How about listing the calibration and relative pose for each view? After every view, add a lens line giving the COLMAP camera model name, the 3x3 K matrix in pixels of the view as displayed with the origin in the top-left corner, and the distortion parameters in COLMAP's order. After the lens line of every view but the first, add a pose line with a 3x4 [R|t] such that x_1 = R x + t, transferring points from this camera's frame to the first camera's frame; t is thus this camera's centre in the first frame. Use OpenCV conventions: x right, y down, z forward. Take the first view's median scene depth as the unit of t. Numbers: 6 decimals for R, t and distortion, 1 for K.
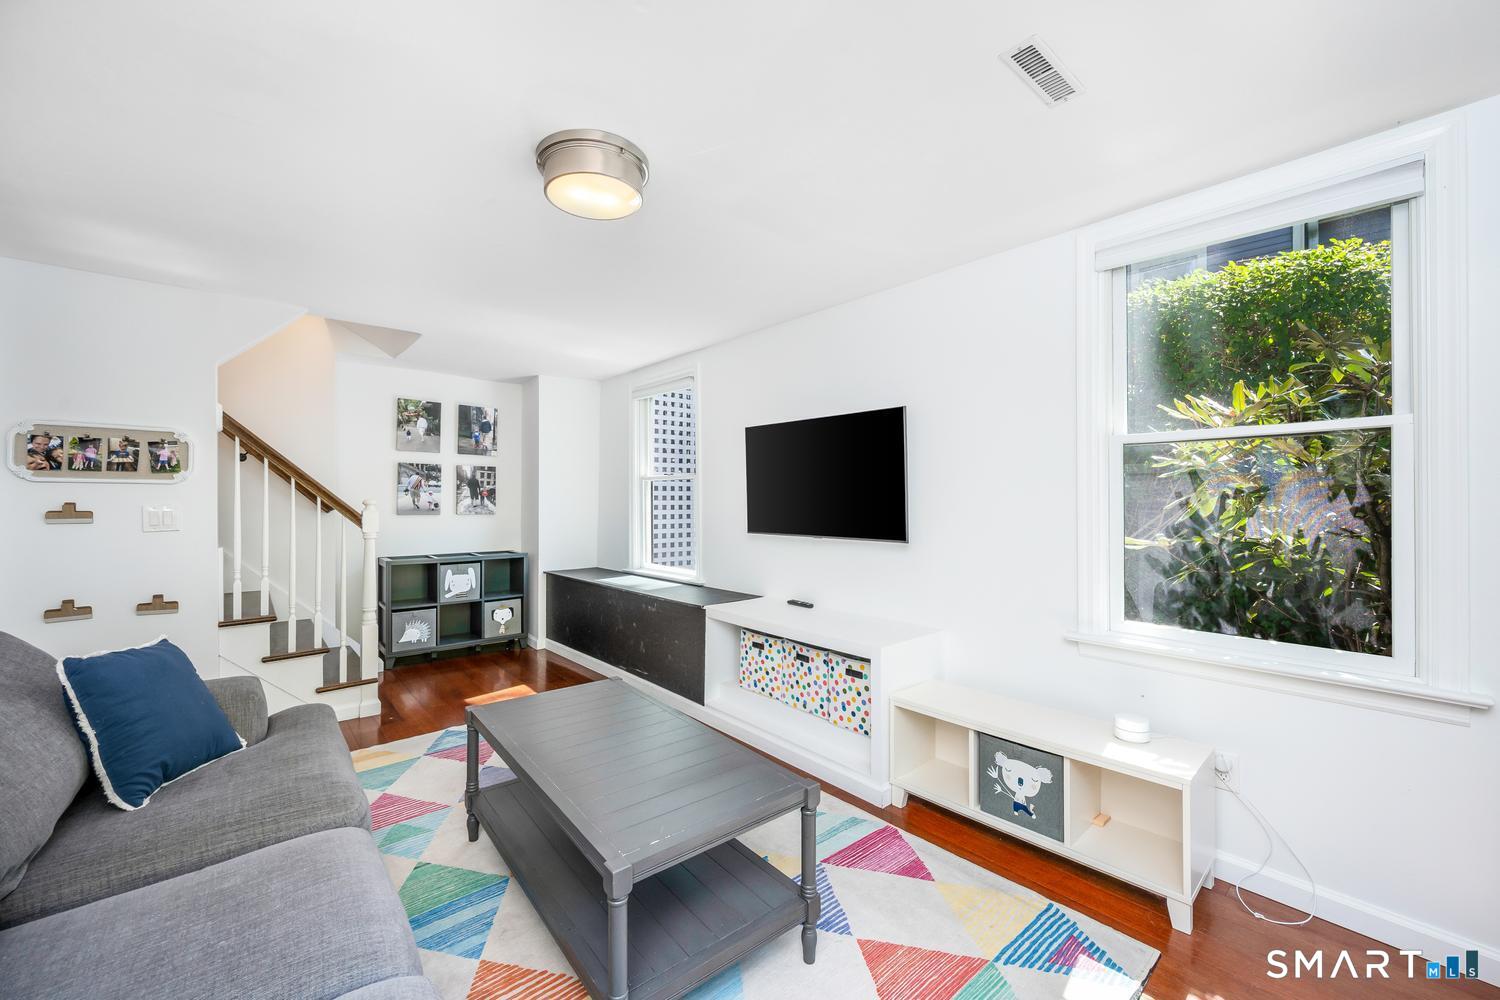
lens RADIAL K [[586.2, 0, 747.2], [0, 586.2, 501.1], [0, 0, 1]] dist [0.000198, -0.000113]
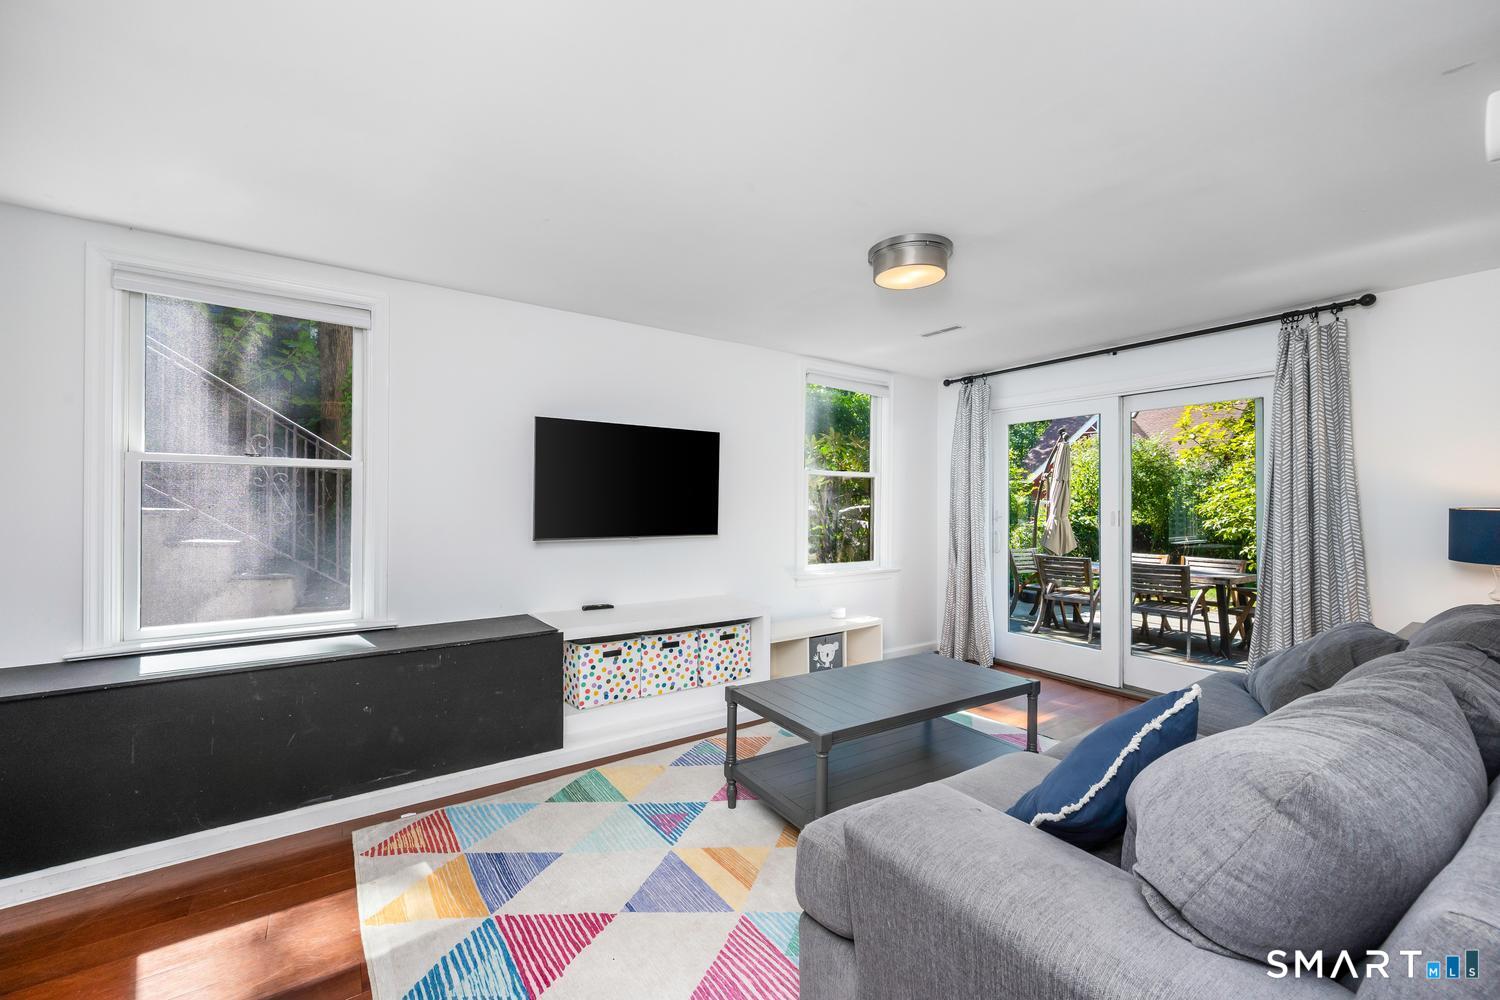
lens RADIAL K [[586.2, 0, 748.1], [0, 586.2, 501.3], [0, 0, 1]] dist [0.000198, -0.000113]
pose [[0.114068, 0.007488, 0.993445, -0.995685], [-0.002790, 0.999970, -0.007217, 0.003655], [-0.993469, -0.001948, 0.114085, 0.731325]]
